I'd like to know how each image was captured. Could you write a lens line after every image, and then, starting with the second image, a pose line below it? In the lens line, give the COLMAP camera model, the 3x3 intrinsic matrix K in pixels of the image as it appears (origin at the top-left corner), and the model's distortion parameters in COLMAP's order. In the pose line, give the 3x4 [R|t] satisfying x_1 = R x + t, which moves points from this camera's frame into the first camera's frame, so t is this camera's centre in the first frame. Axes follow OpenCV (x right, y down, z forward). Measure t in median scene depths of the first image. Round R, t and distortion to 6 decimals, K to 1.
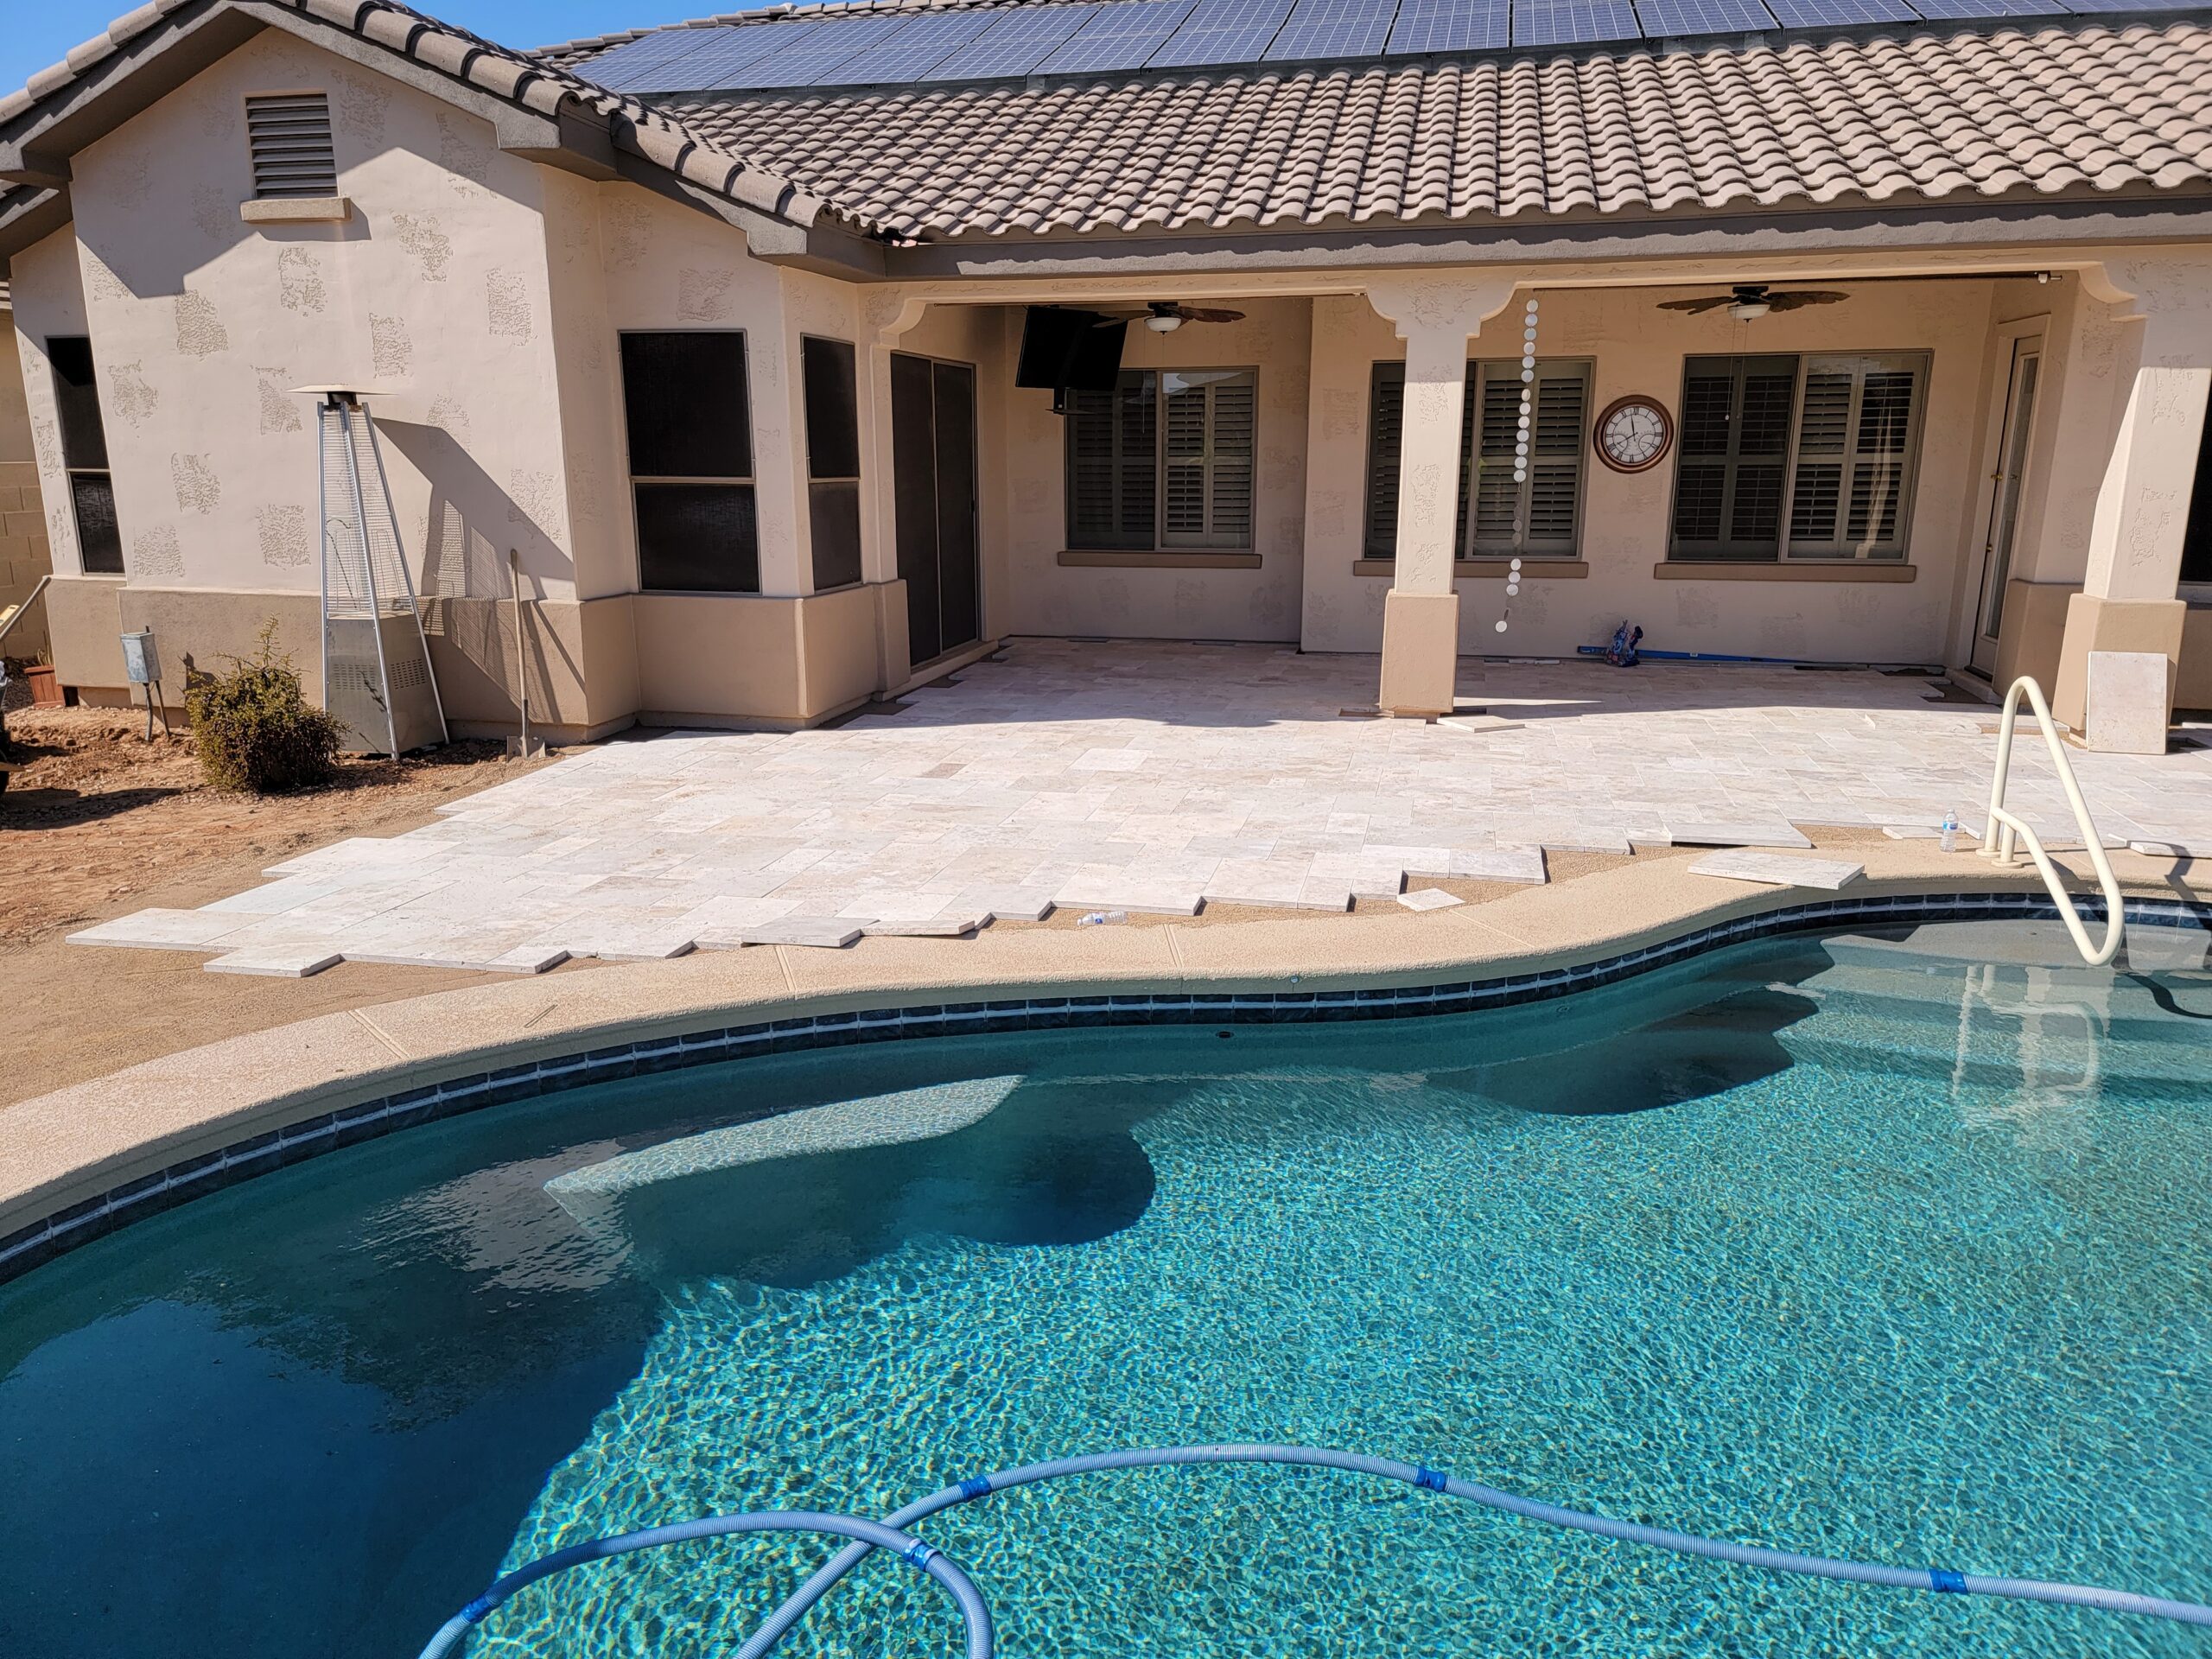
lens RADIAL K [[1531.1, 0, 1106.4], [0, 1531.1, 810.7], [0, 0, 1]] dist [0.082319, -0.067994]
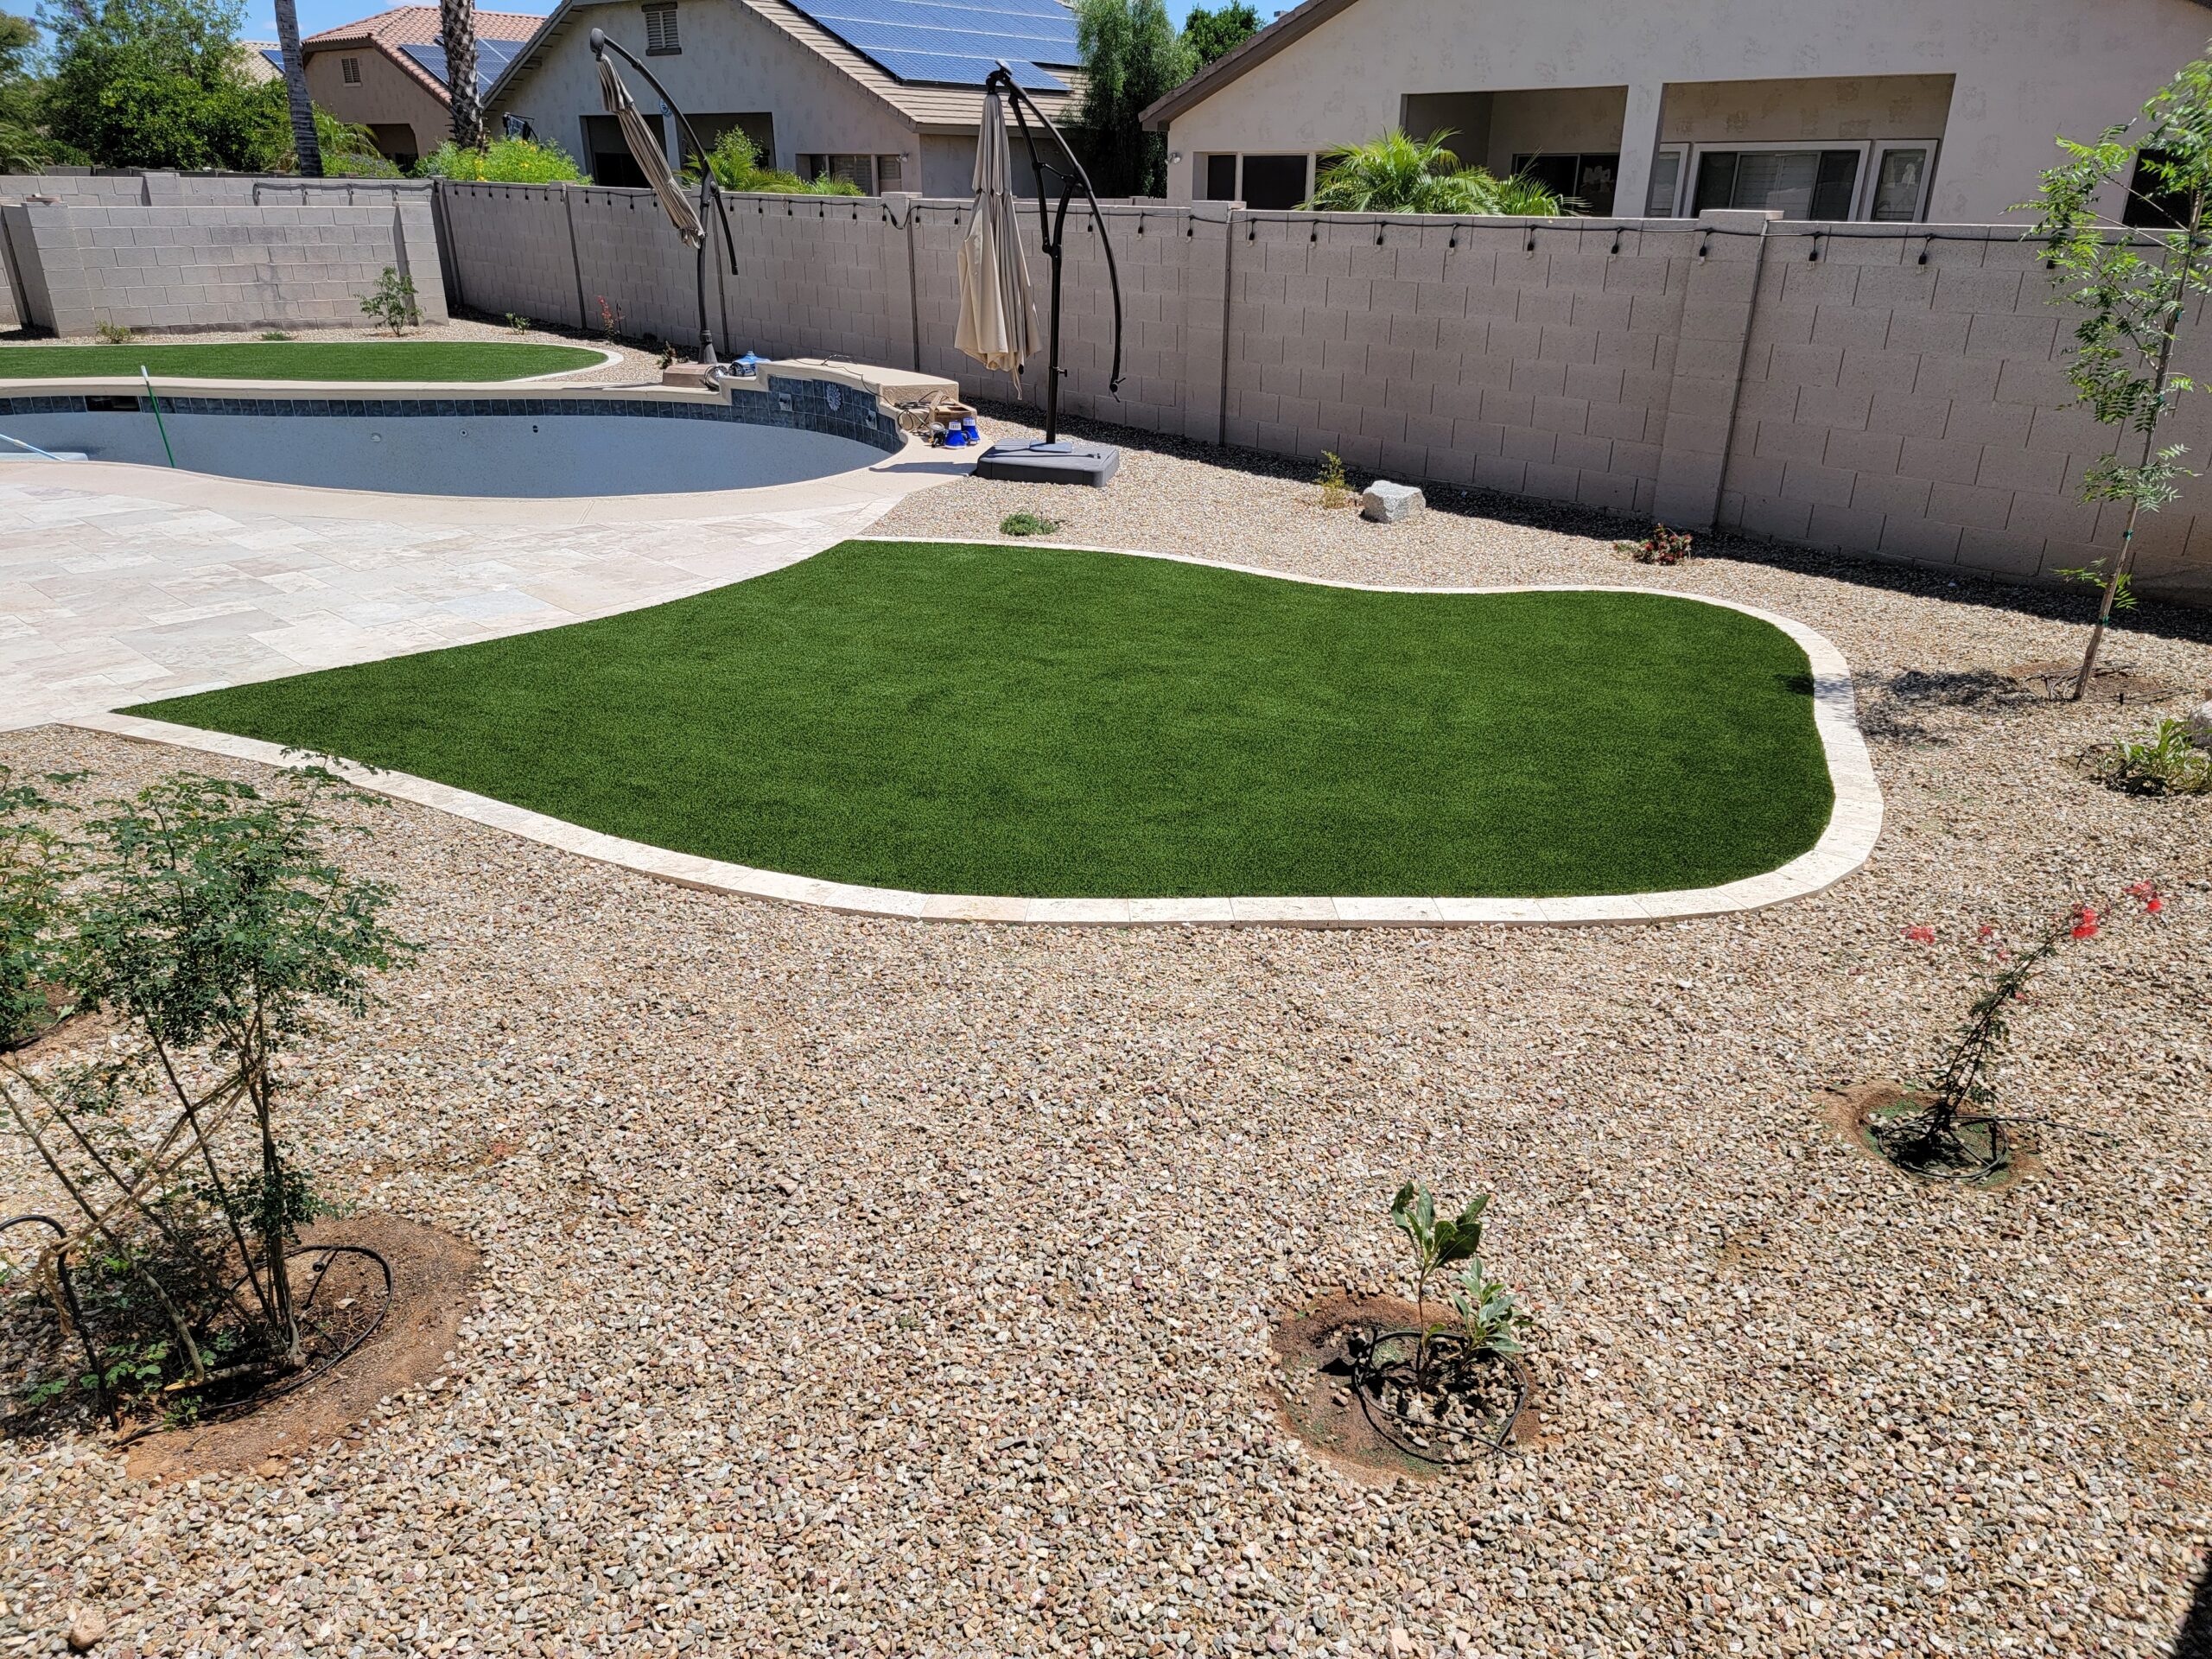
lens RADIAL K [[1531.1, 0, 1106.0], [0, 1531.1, 849.4], [0, 0, 1]] dist [0.082319, -0.067994]
pose [[-0.861630, -0.210821, 0.461679, -0.967486], [0.105890, 0.814958, 0.569764, -0.256973], [-0.496367, 0.539813, -0.679869, 1.077800]]
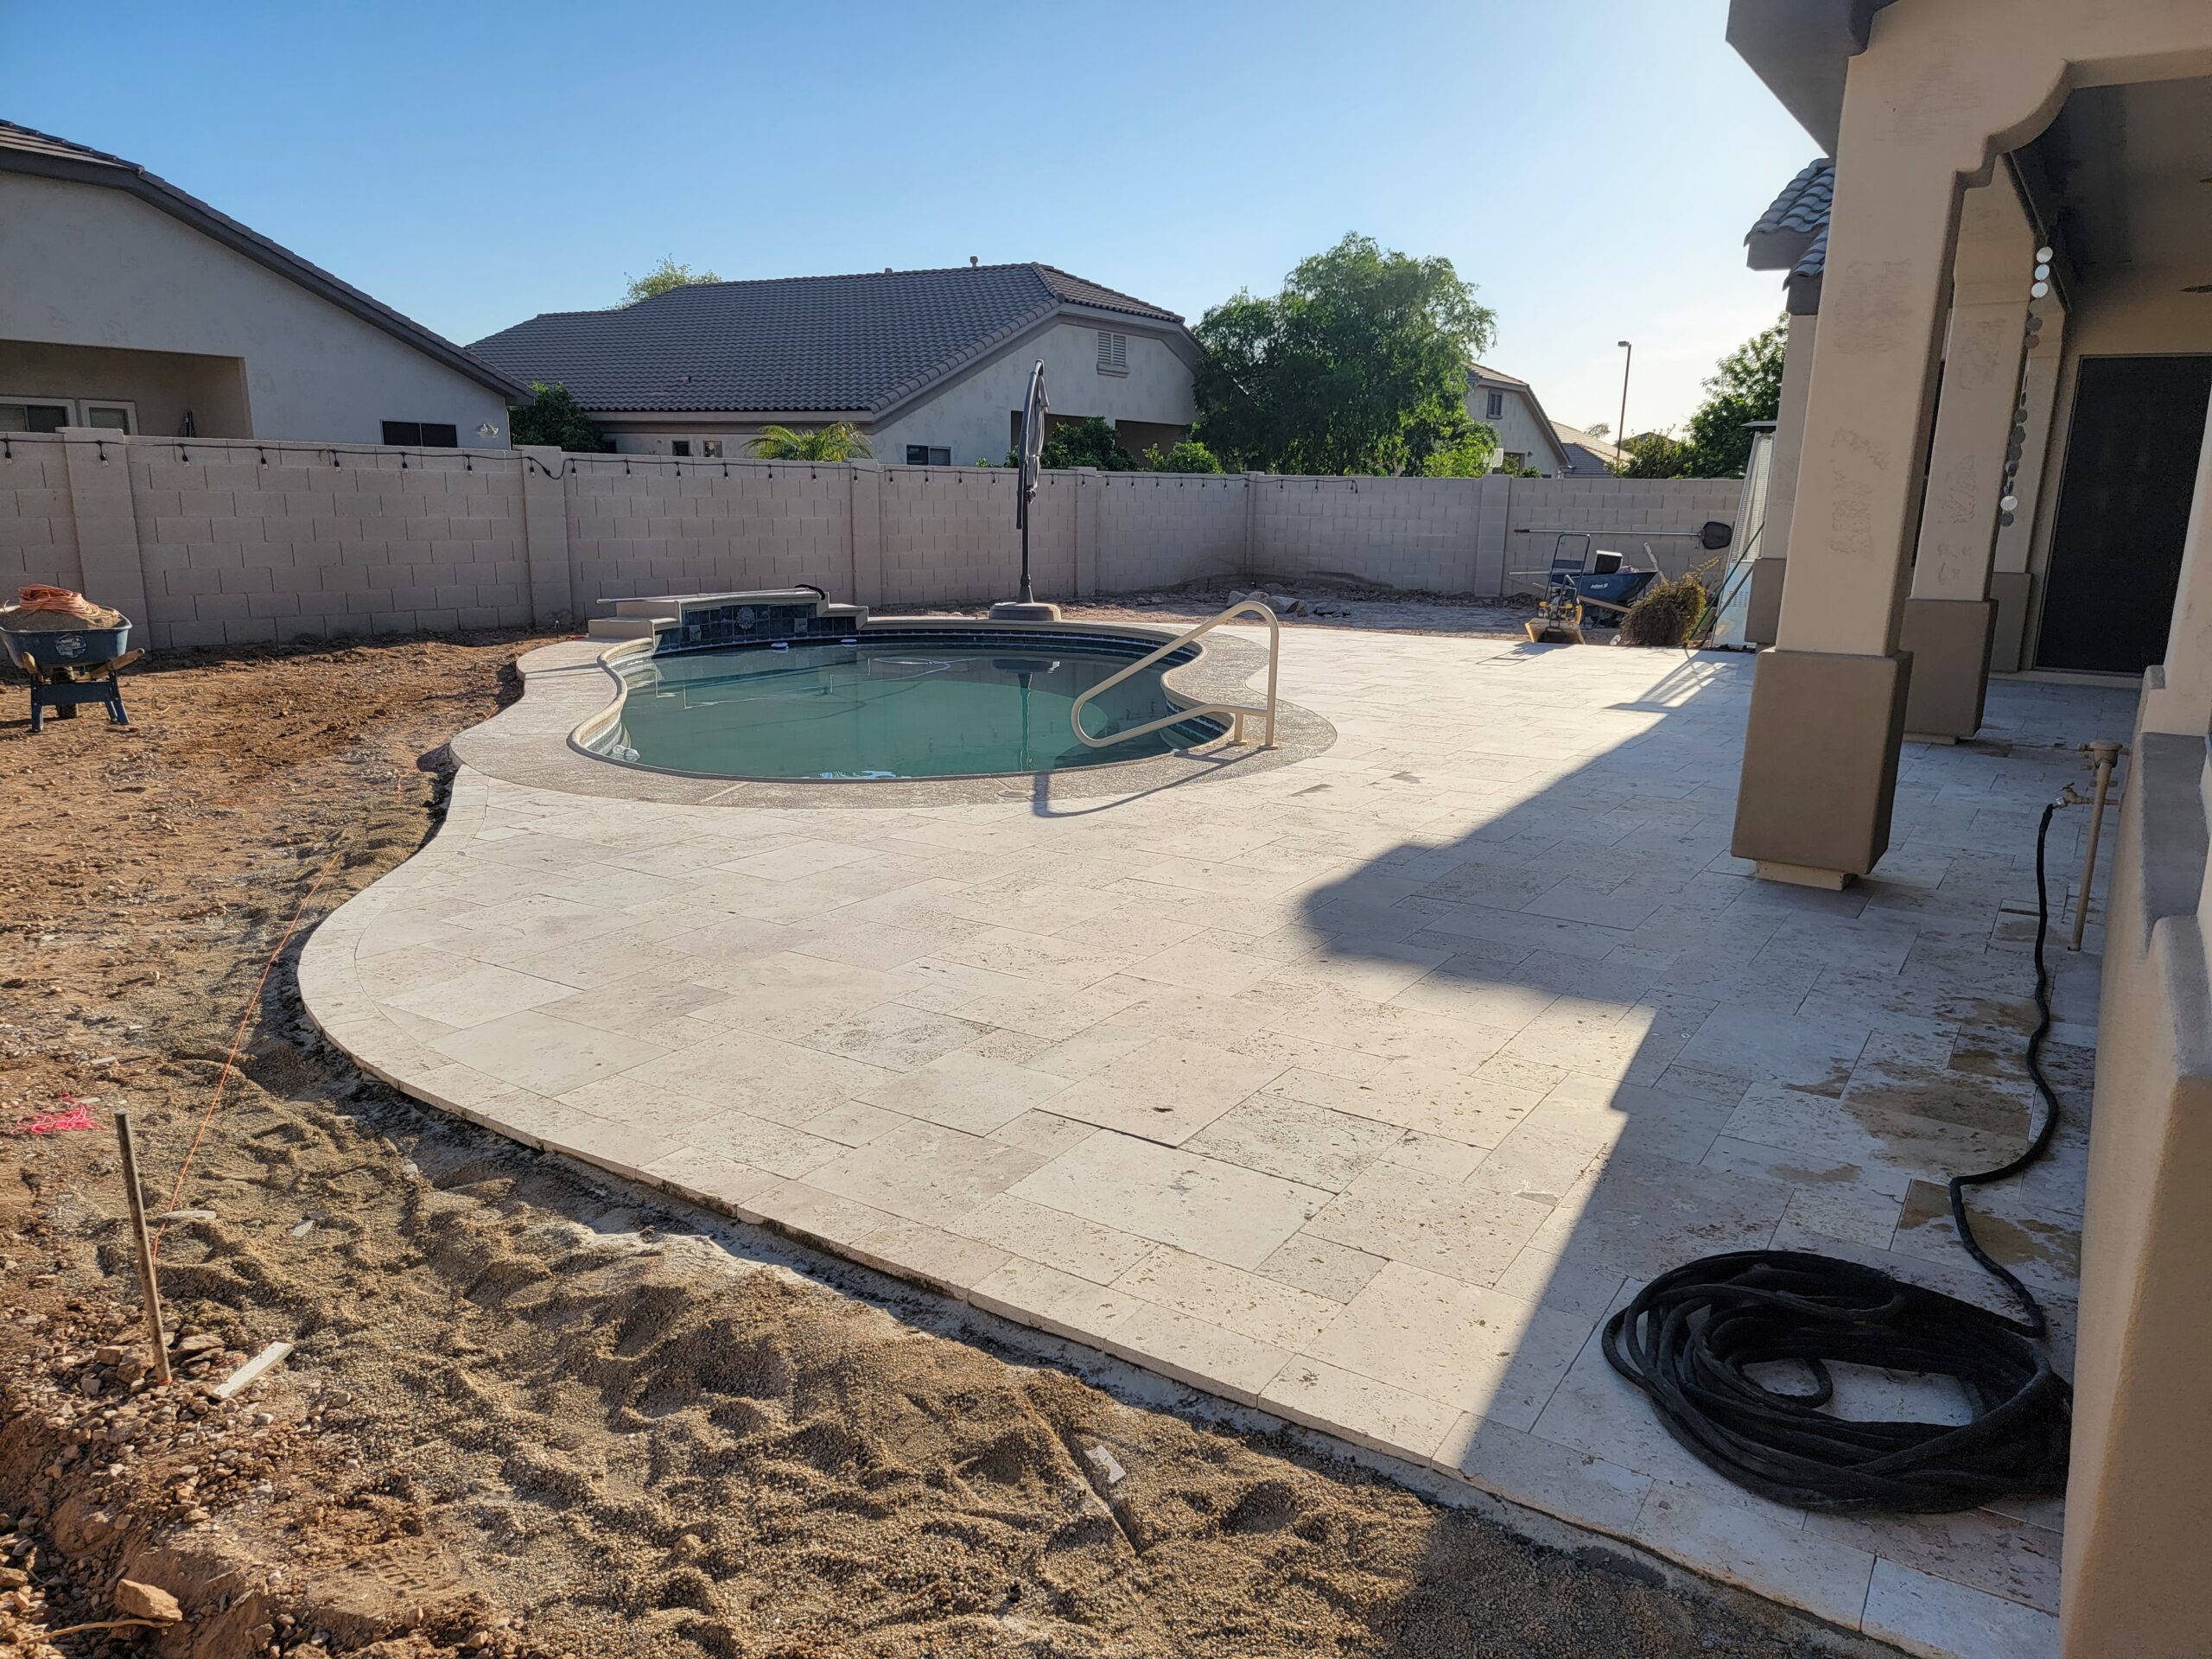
lens RADIAL K [[1531.1, 0, 1123.8], [0, 1531.1, 839.1], [0, 0, 1]] dist [0.082319, -0.067994]
pose [[-0.330456, 0.206169, -0.921028, 1.274021], [-0.236137, 0.926754, 0.292175, -0.172602], [0.913804, 0.314040, -0.257567, 0.885529]]
